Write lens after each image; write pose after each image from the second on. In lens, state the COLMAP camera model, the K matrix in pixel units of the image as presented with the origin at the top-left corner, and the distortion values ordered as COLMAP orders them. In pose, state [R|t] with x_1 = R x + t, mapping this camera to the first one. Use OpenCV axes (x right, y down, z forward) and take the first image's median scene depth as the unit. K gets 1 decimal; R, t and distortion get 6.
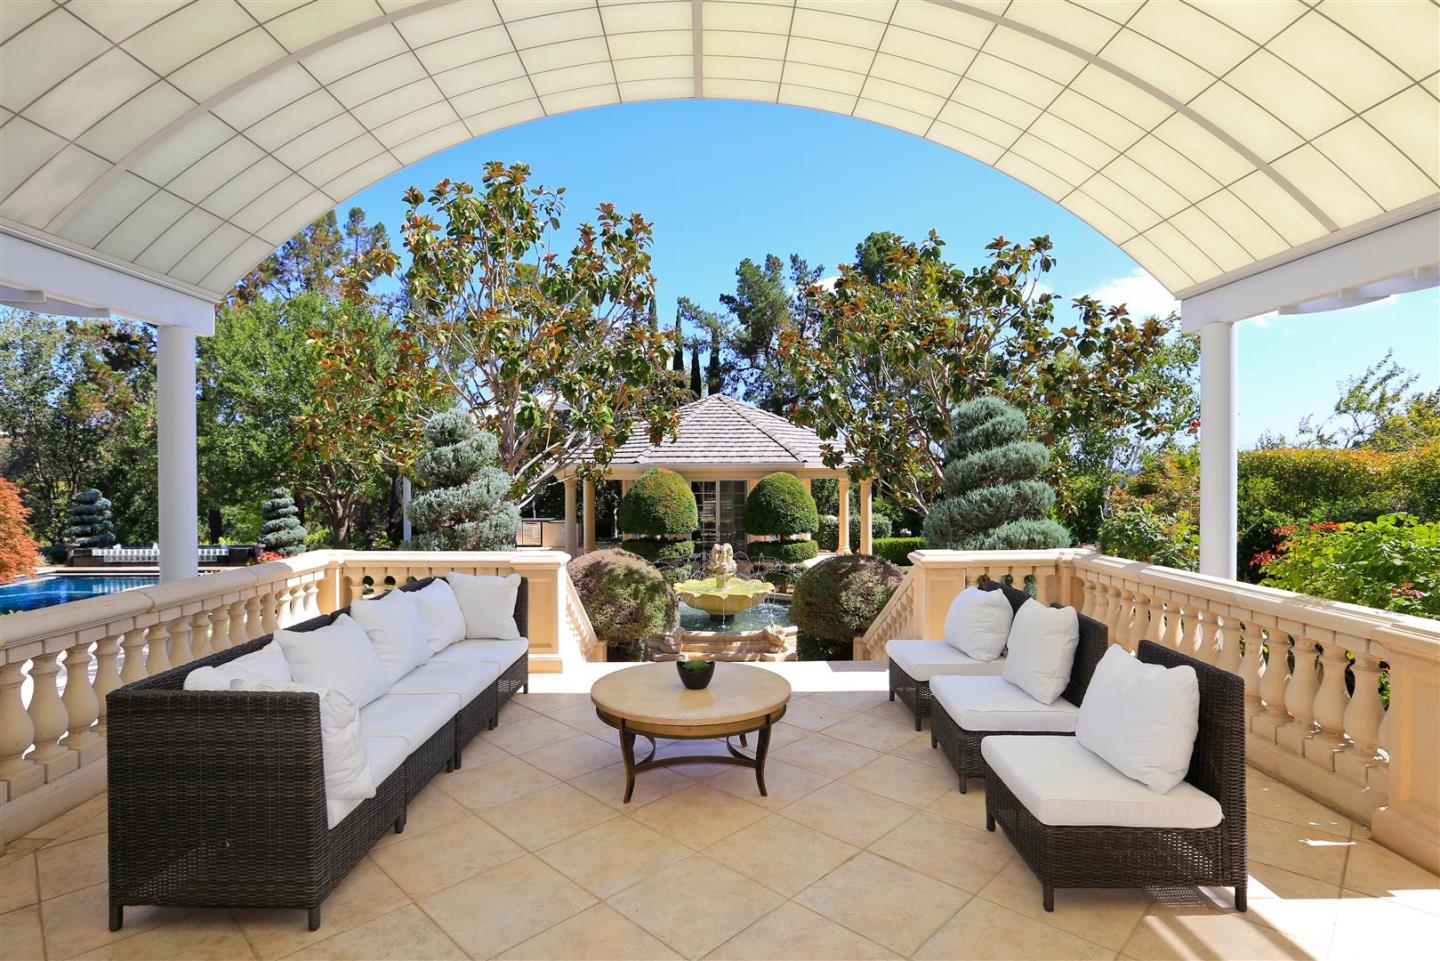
lens RADIAL K [[708.8, 0, 720.0], [0, 708.8, 480.5], [0, 0, 1]] dist [-0.003330, 0.000041]
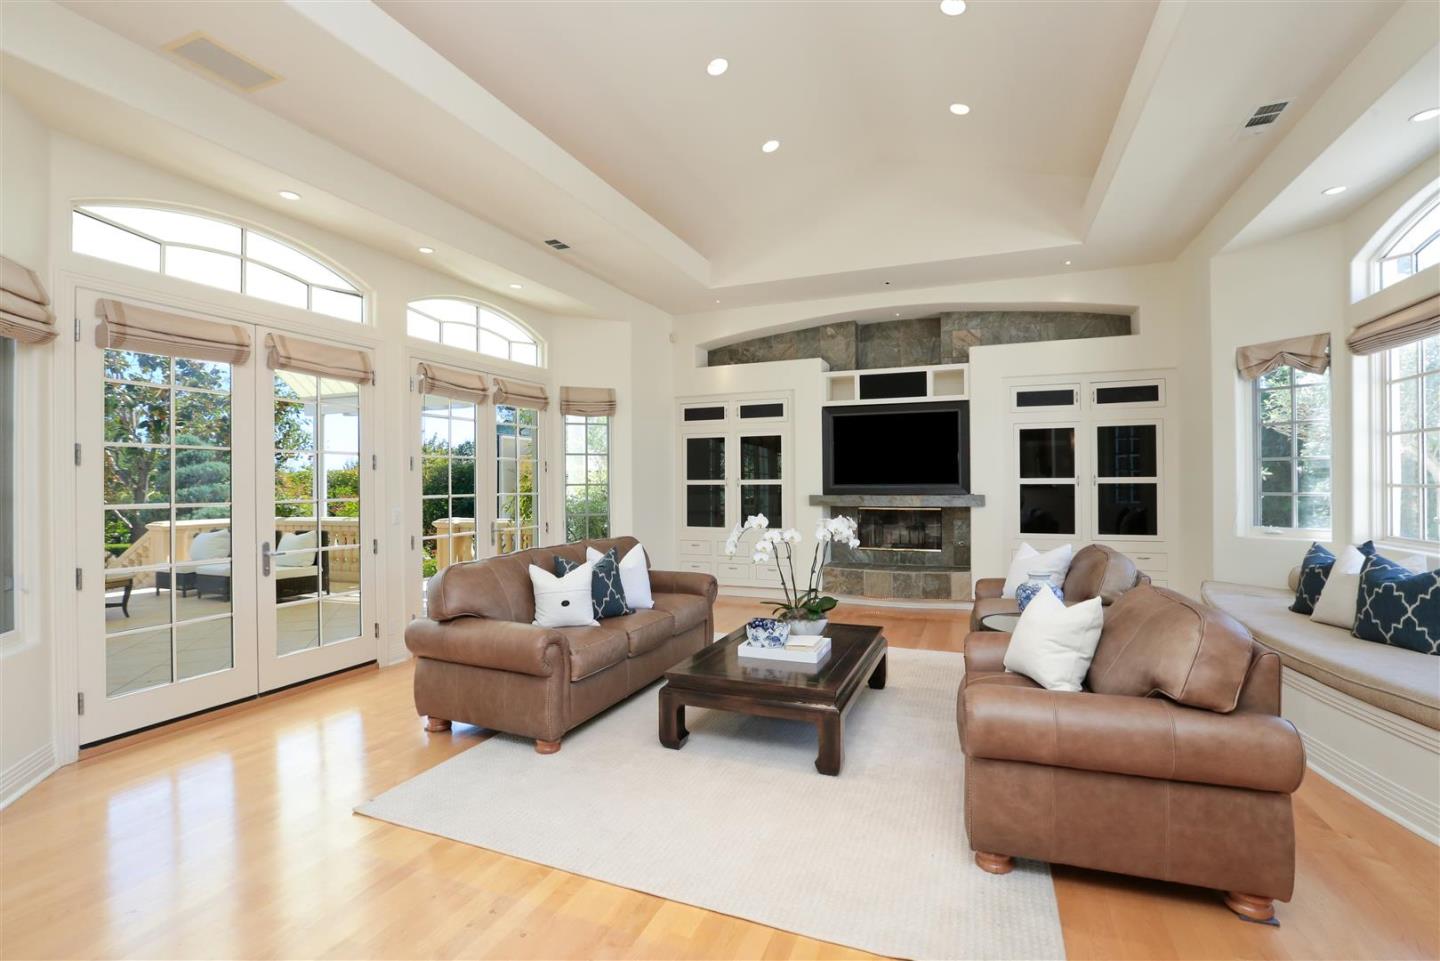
lens RADIAL K [[668.0, 0, 720.0], [0, 668.0, 480.5], [0, 0, 1]] dist [-0.000545, -0.000001]
pose [[0.400709, 0.015065, 0.916081, -0.516685], [0.009904, 0.999735, -0.020772, 0.034305], [-0.916152, 0.017397, 0.400454, -0.719898]]
